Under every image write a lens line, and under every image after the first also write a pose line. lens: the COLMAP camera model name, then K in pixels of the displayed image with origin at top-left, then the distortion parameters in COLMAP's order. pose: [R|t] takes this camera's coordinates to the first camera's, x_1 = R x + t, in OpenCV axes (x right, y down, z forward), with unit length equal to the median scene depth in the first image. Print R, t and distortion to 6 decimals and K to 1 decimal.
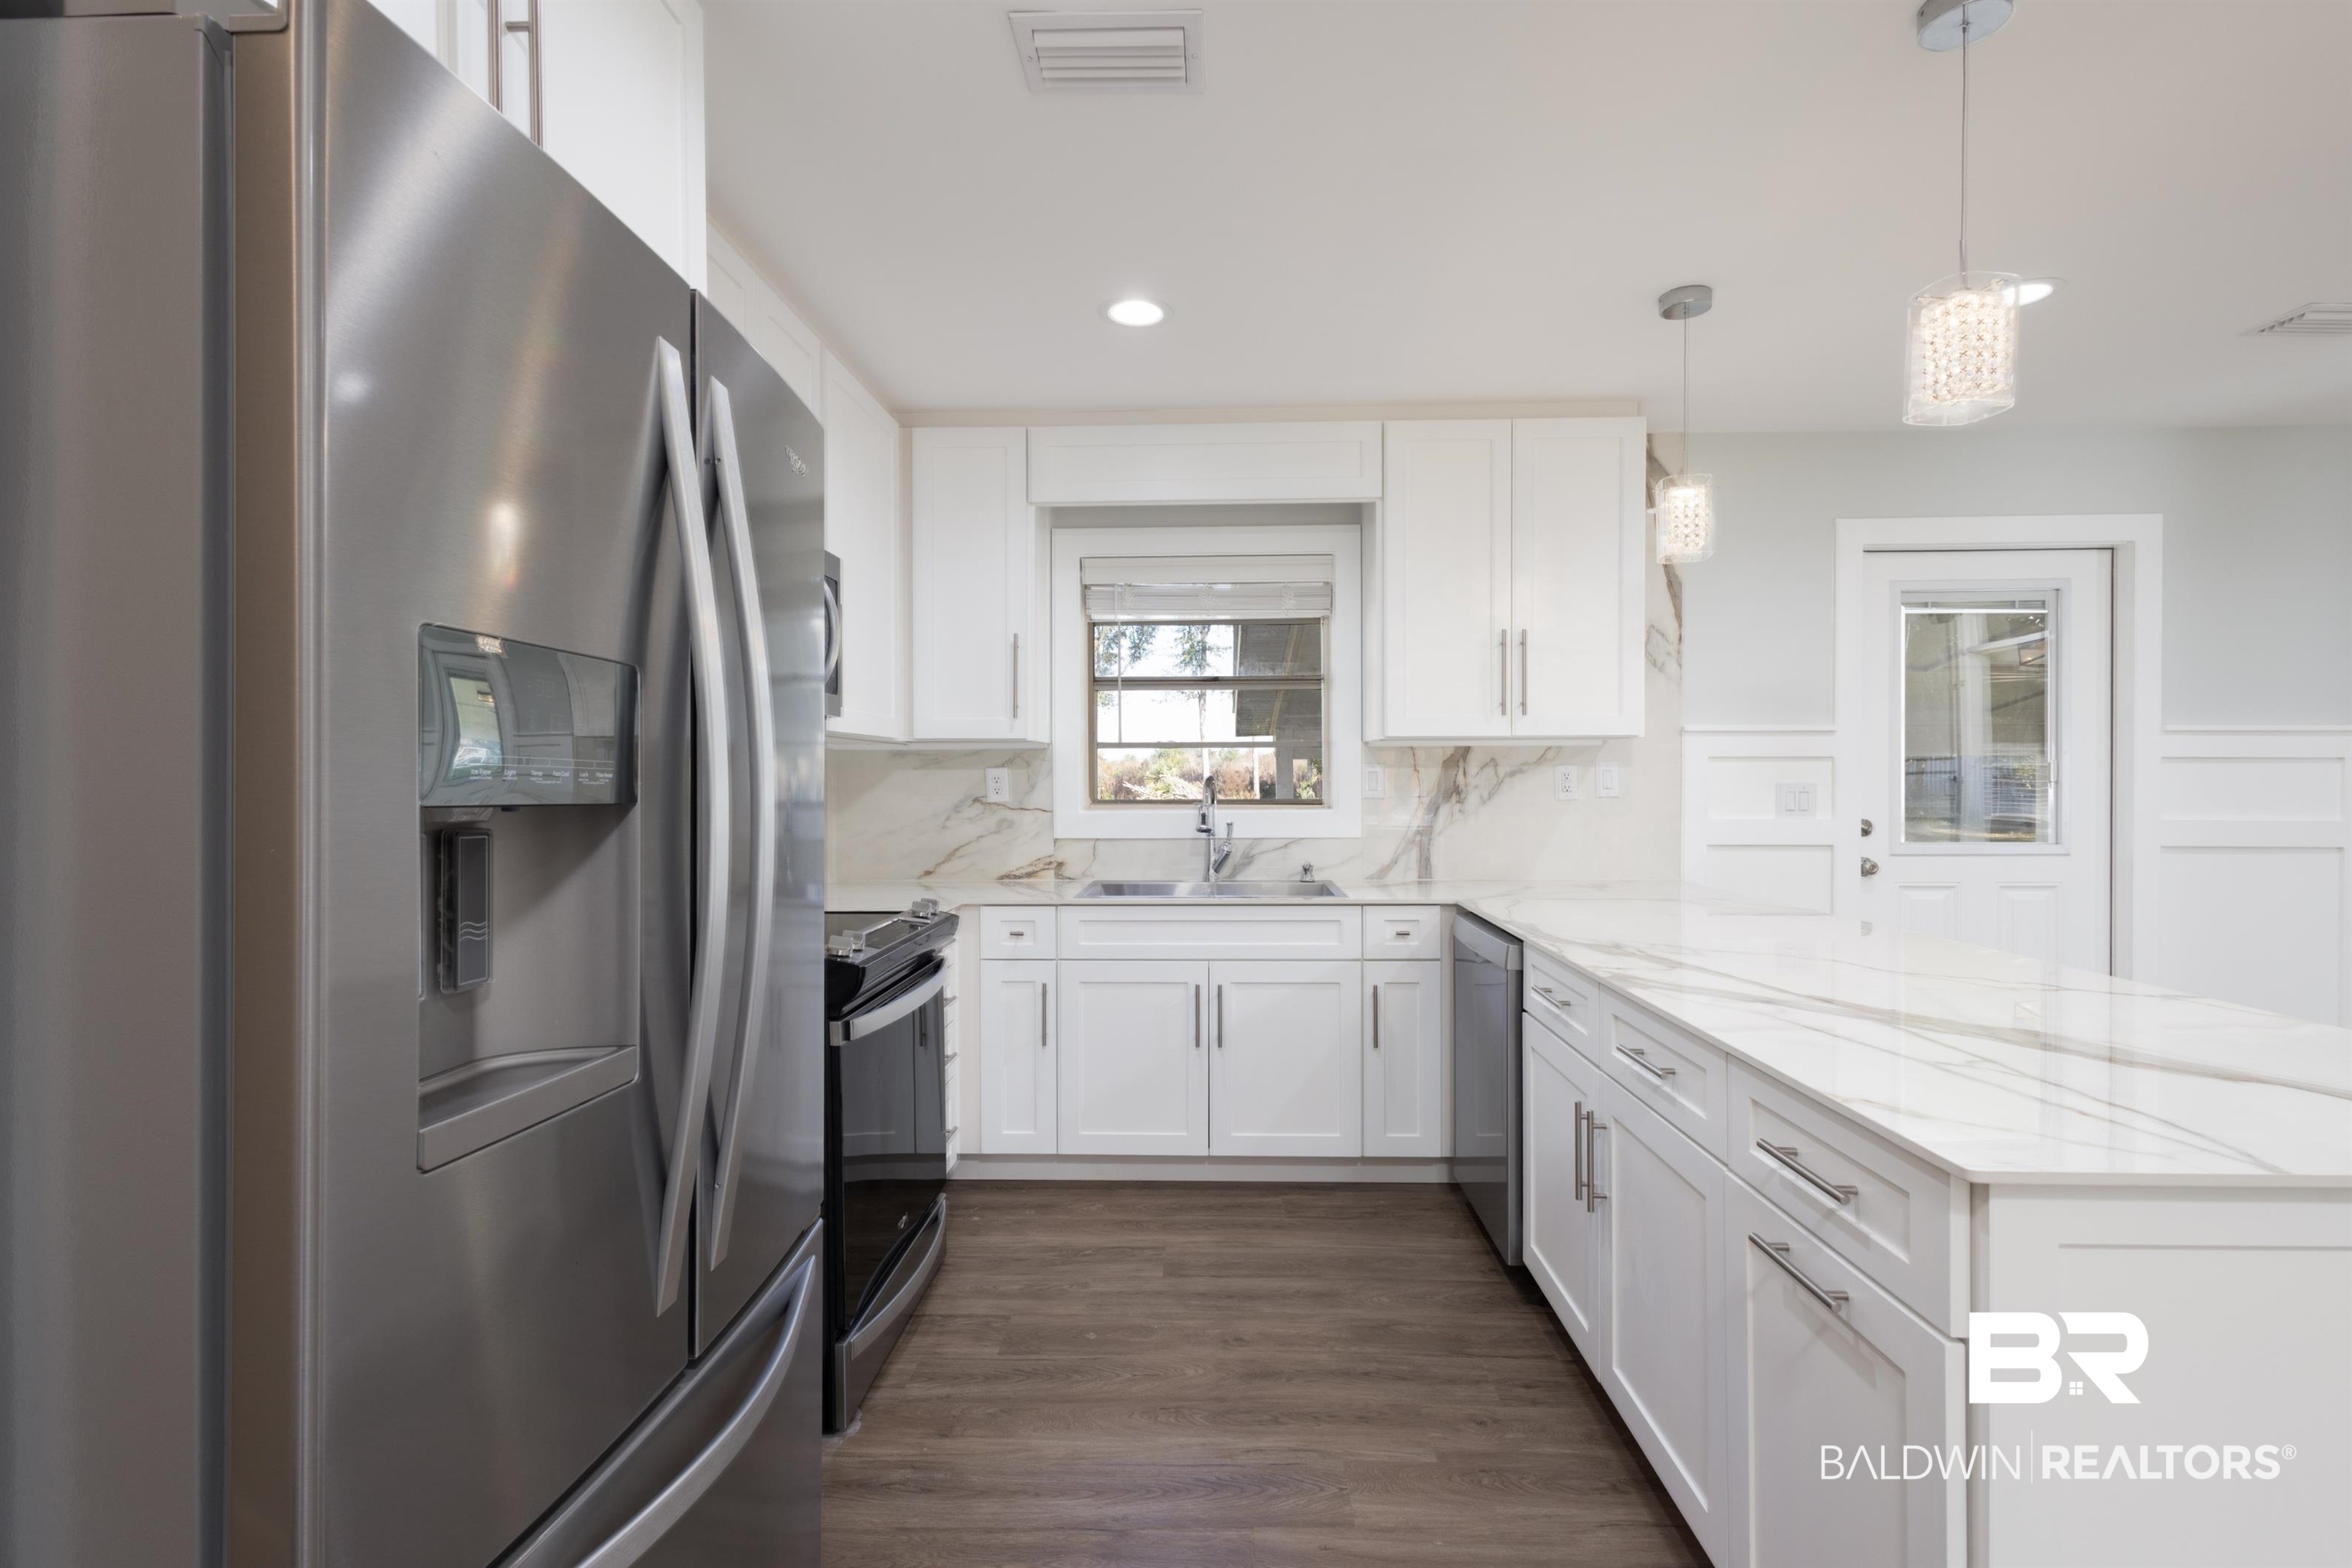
lens RADIAL K [[1077.4, 0, 1186.7], [0, 1077.4, 780.9], [0, 0, 1]] dist [0.003857, -0.000443]
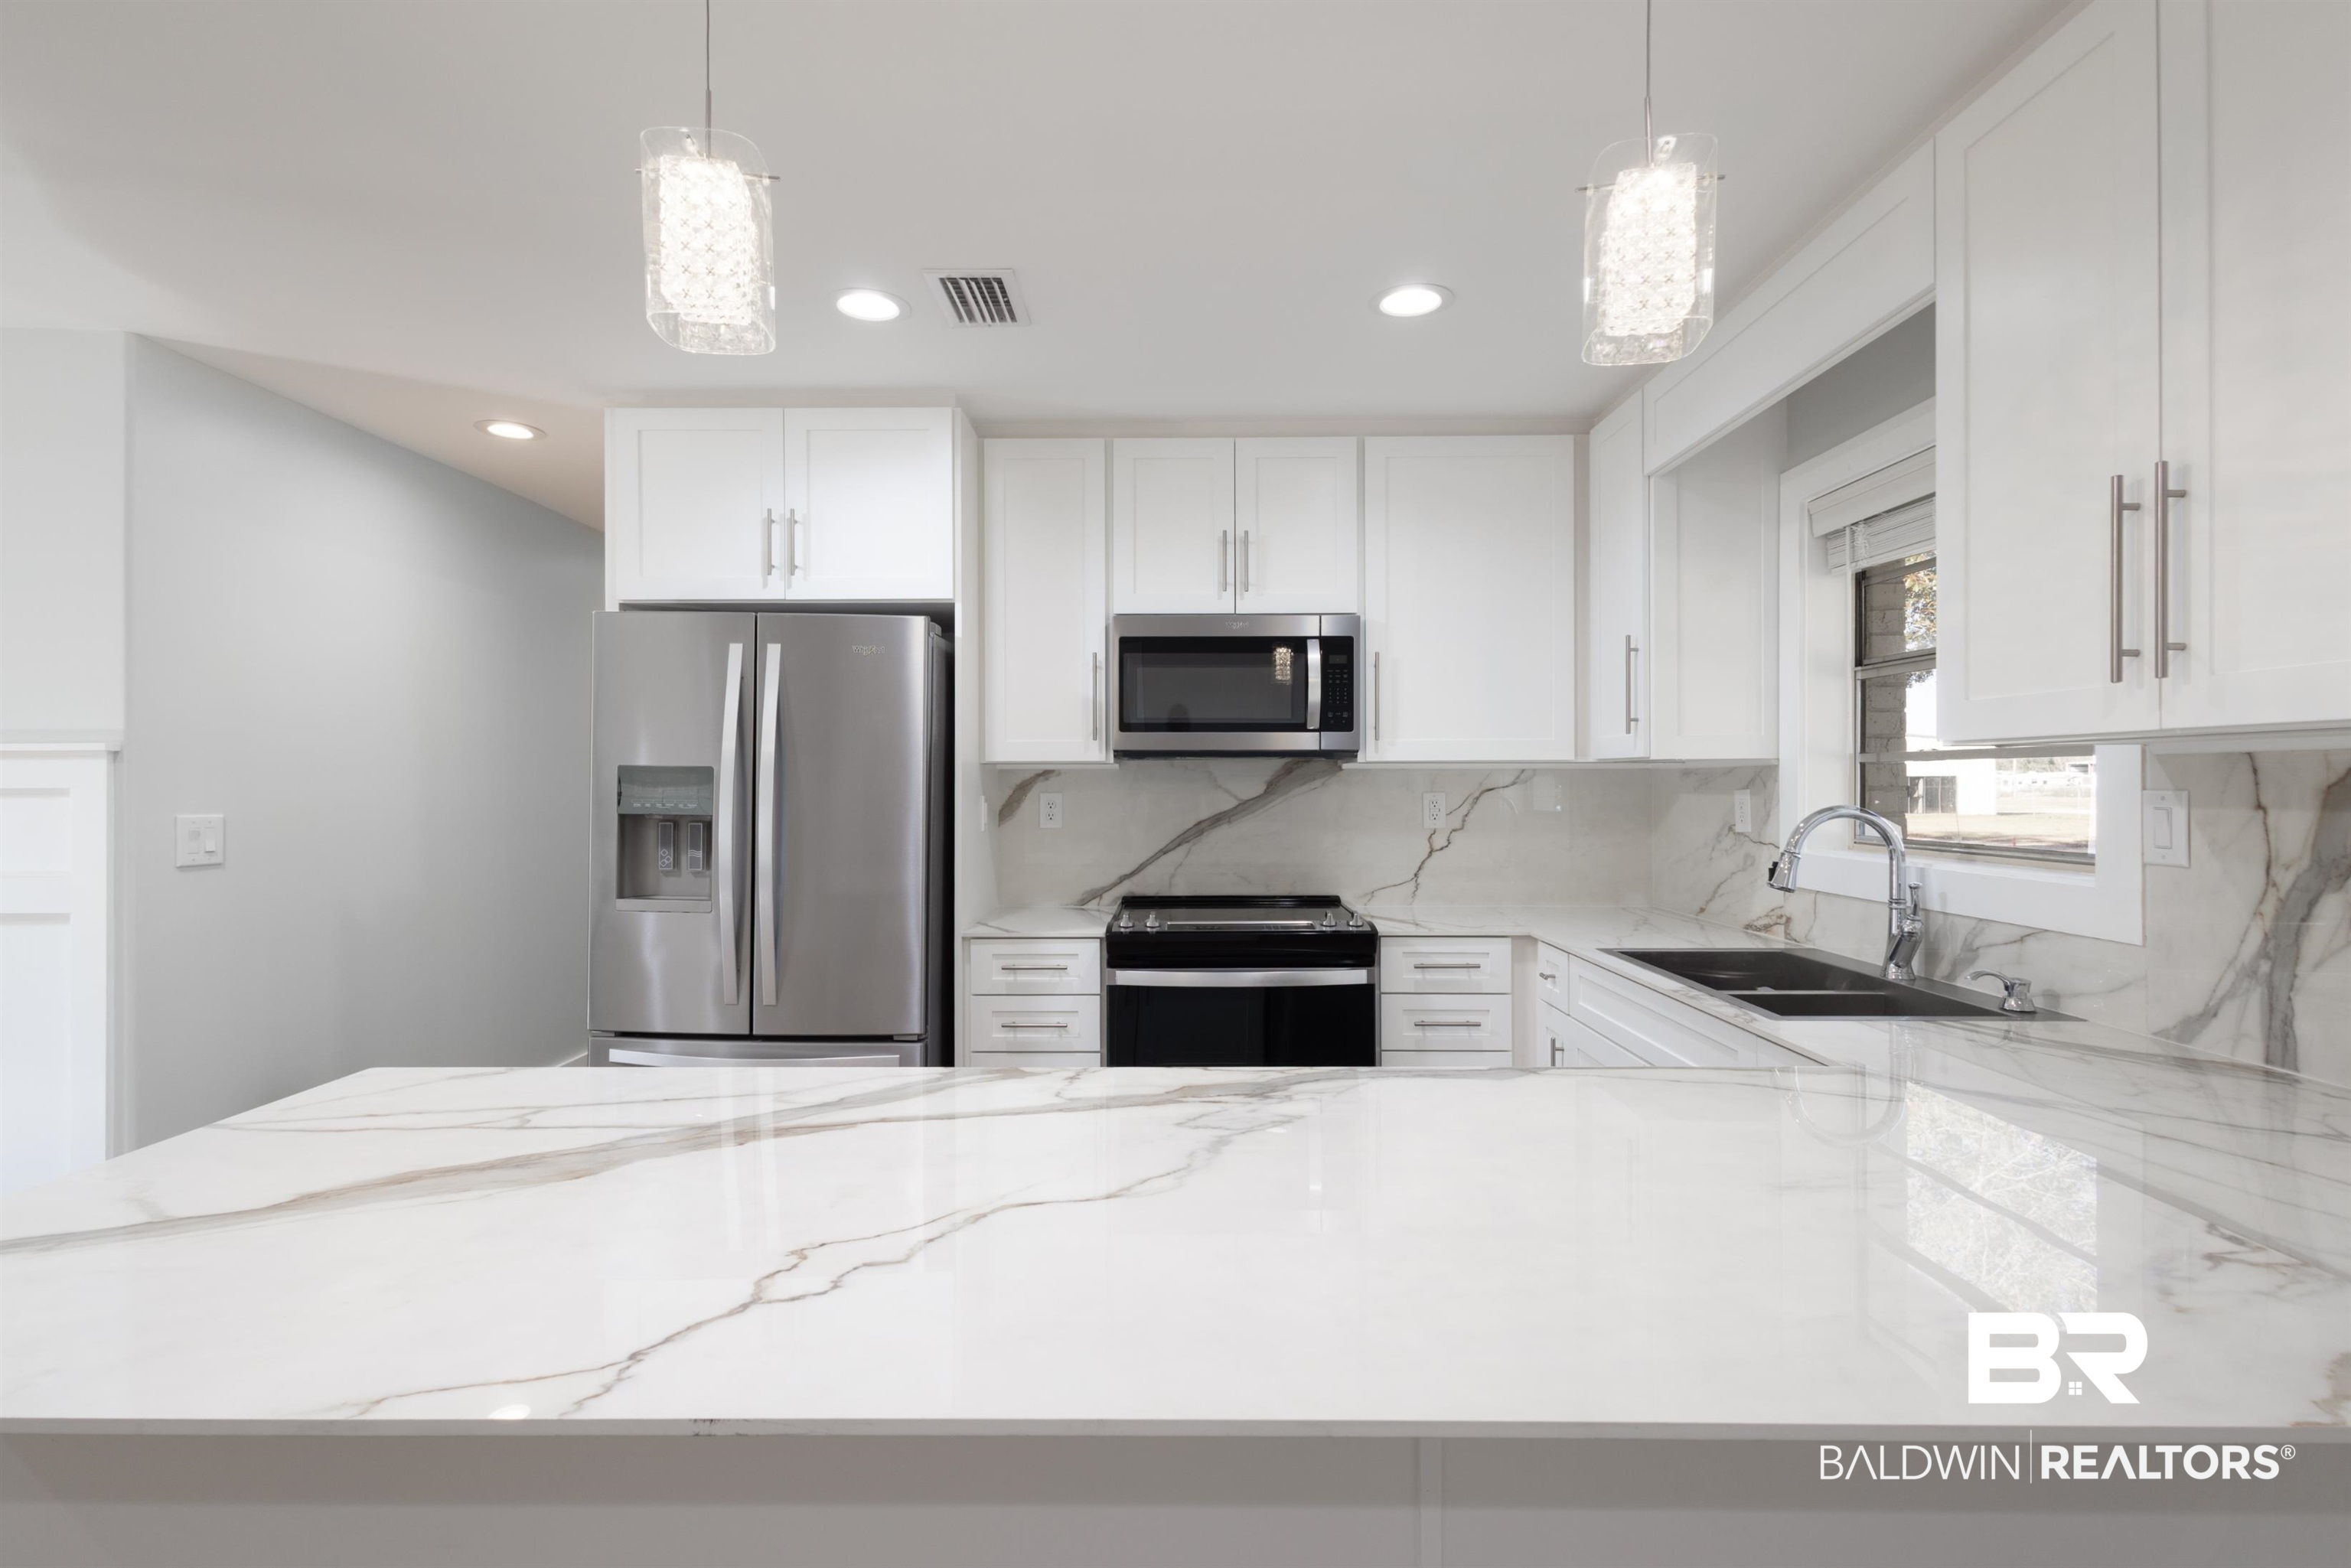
lens RADIAL K [[1076.9, 0, 1172.9], [0, 1076.9, 782.5], [0, 0, 1]] dist [0.003857, -0.000443]
pose [[0.033991, 0.004458, -0.999412, 0.633275], [0.001710, 0.999988, 0.004518, -0.022967], [0.999421, -0.001862, 0.033983, 0.559520]]
